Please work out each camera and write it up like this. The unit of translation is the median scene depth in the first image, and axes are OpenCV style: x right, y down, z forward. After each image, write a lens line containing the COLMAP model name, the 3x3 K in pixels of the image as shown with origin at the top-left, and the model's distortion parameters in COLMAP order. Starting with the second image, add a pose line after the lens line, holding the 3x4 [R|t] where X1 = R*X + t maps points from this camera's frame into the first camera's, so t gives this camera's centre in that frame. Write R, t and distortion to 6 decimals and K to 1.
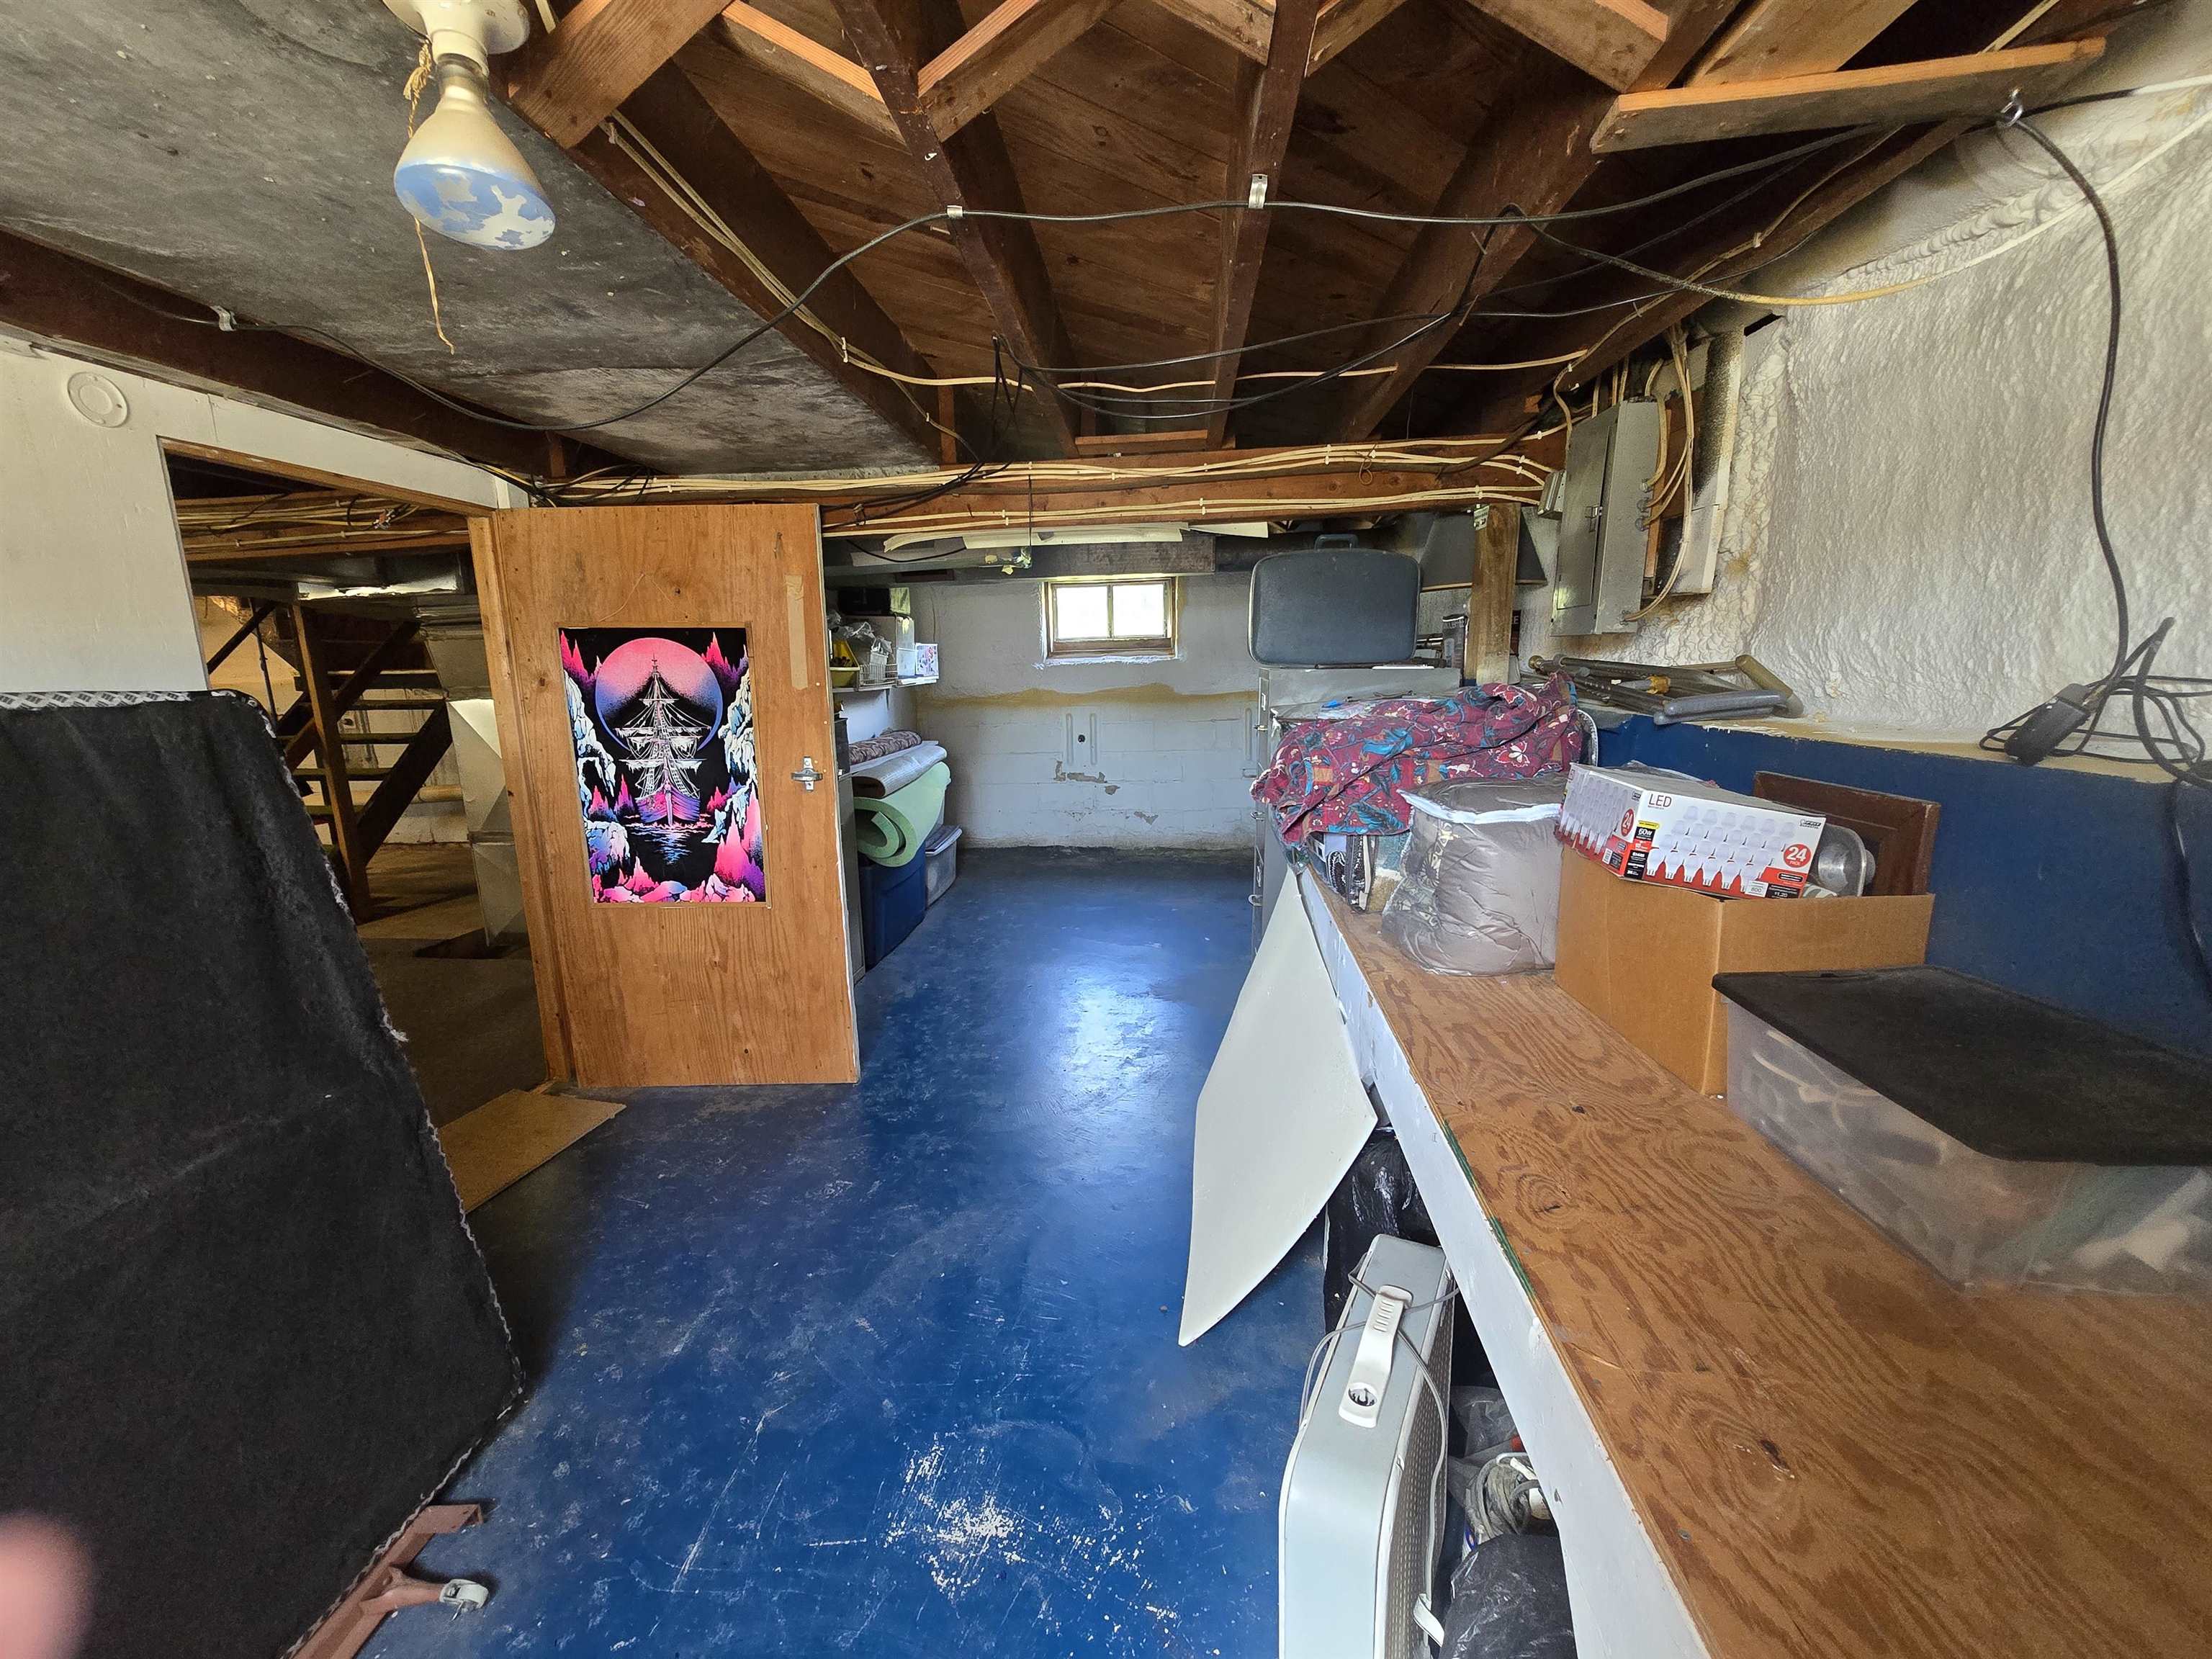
lens RADIAL K [[906.8, 0, 1093.4], [0, 906.8, 840.5], [0, 0, 1]] dist [-0.001880, -0.000031]
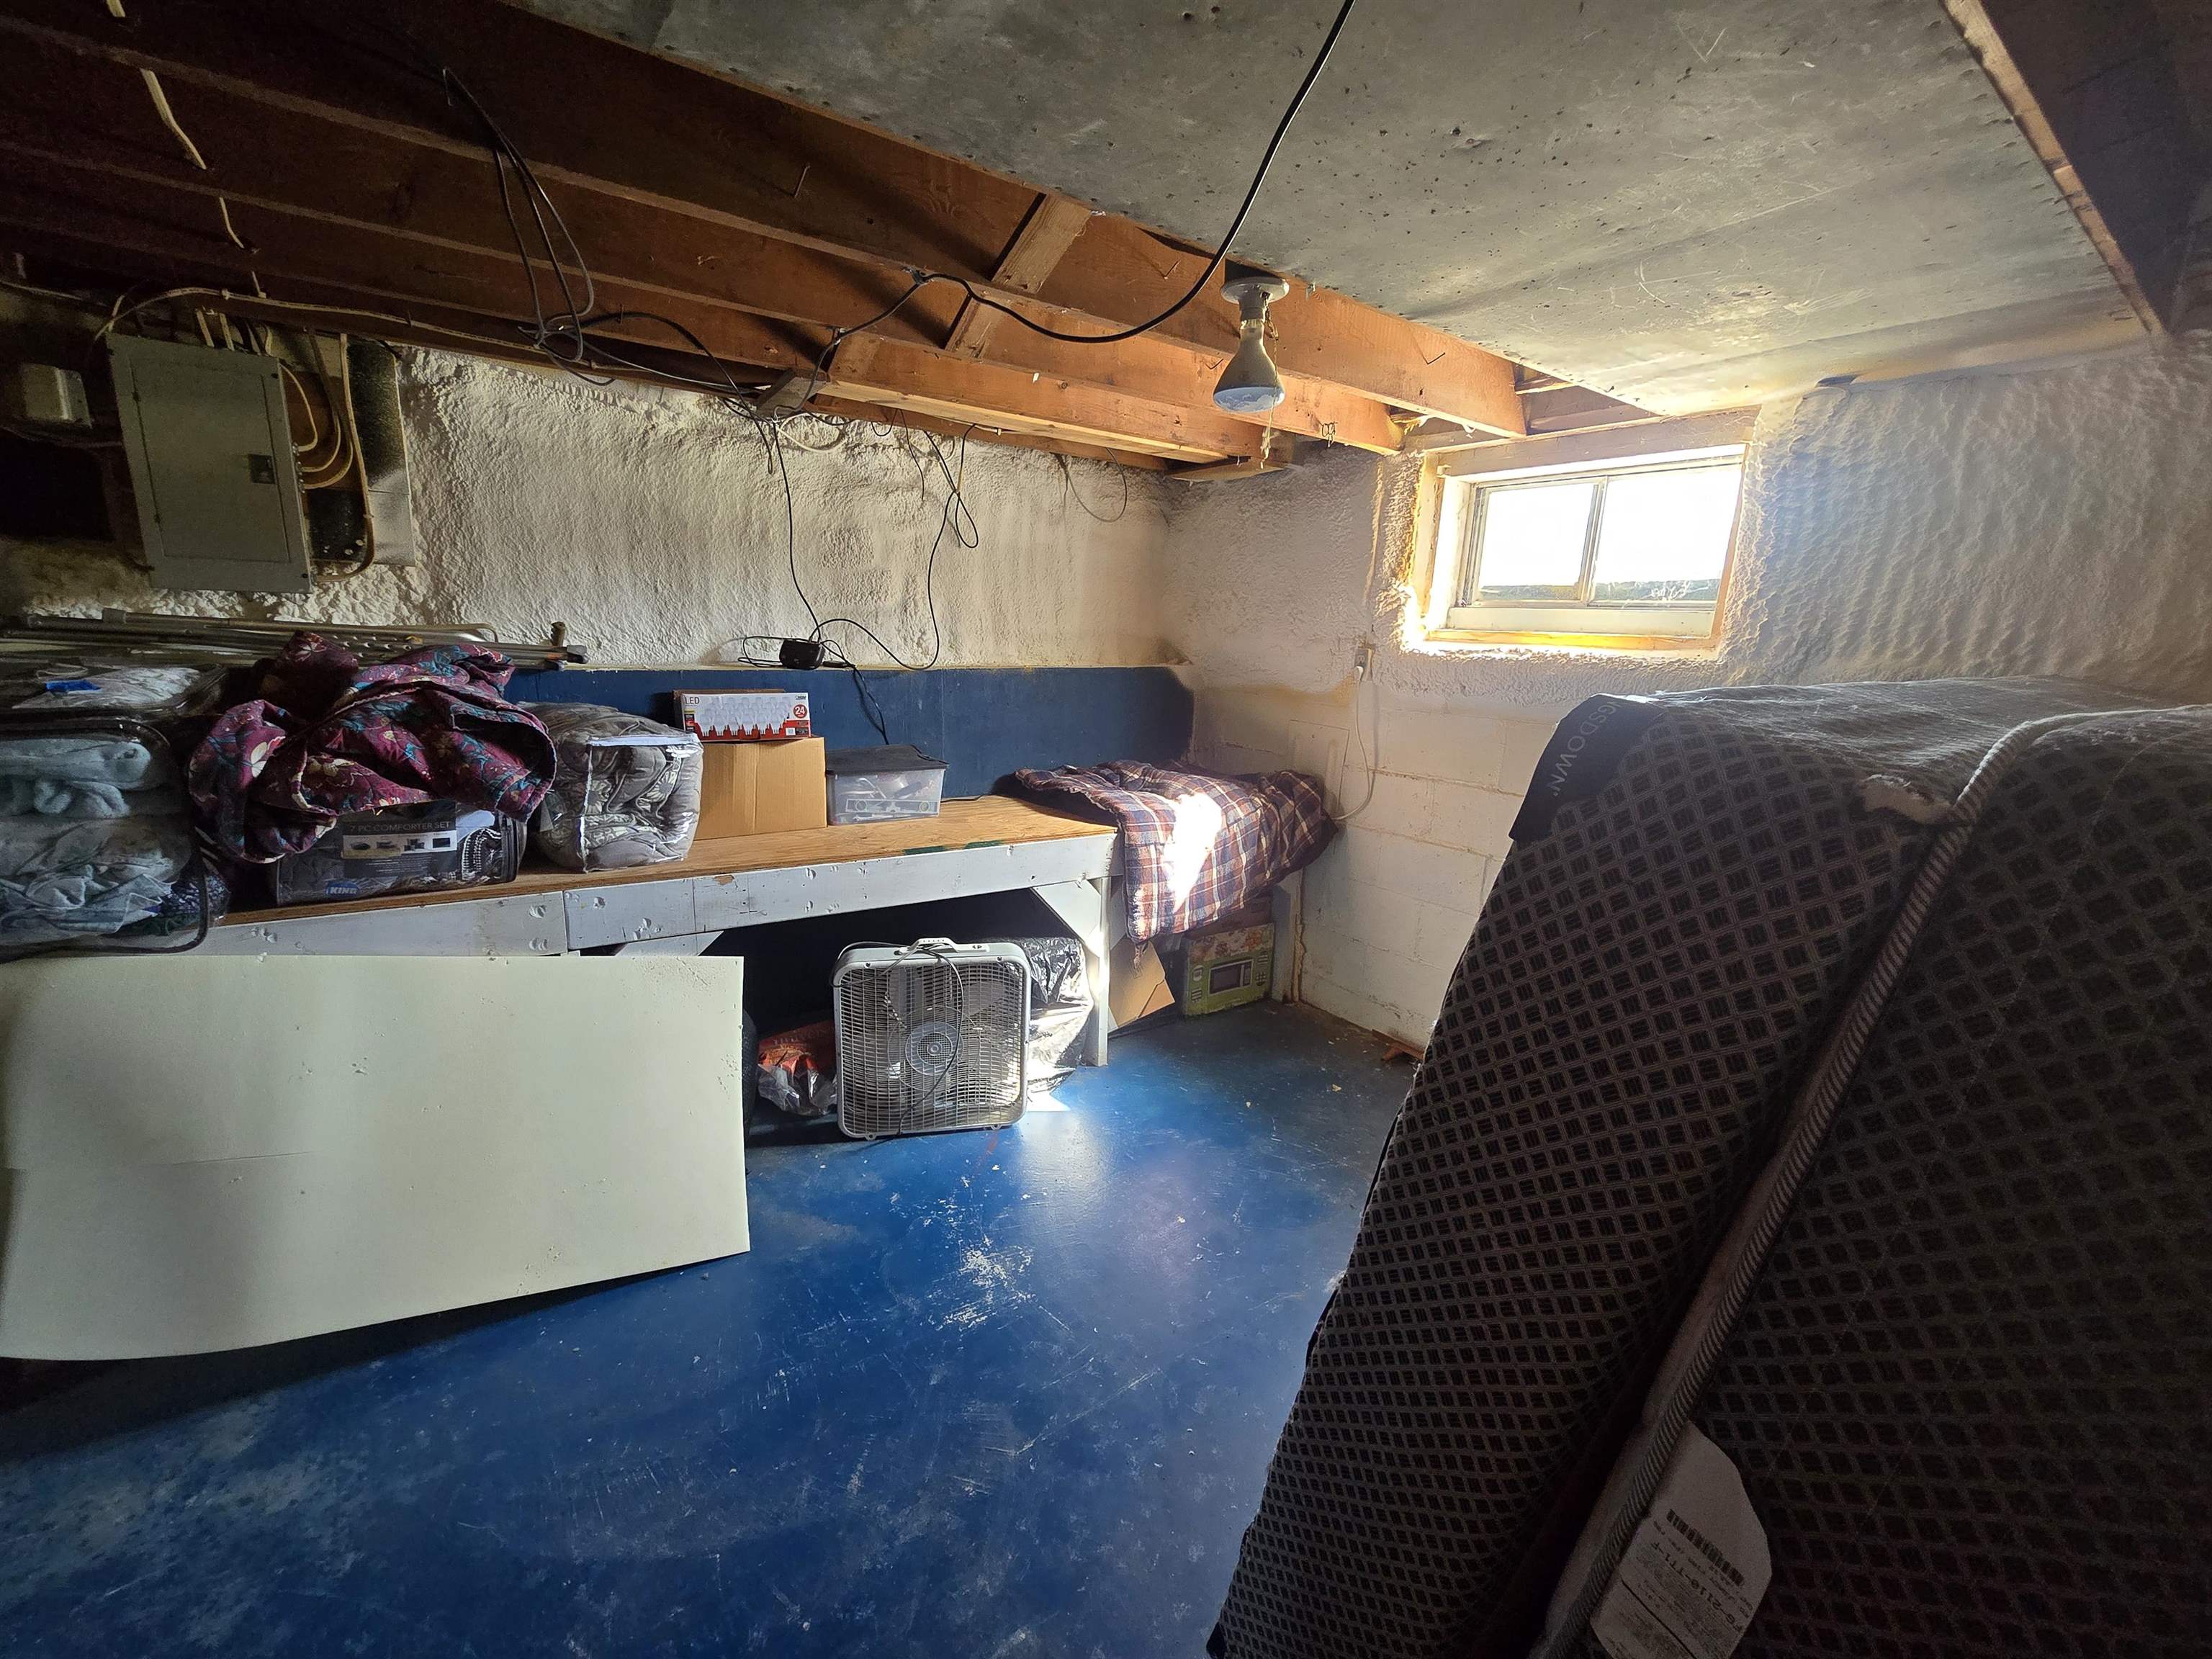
lens RADIAL K [[906.8, 0, 1093.4], [0, 906.8, 840.5], [0, 0, 1]] dist [-0.001880, -0.000031]
pose [[-0.661347, -0.175113, 0.729353, -1.098395], [0.124414, 0.933288, 0.336890, -0.281911], [-0.739690, 0.313543, -0.595441, 1.453323]]
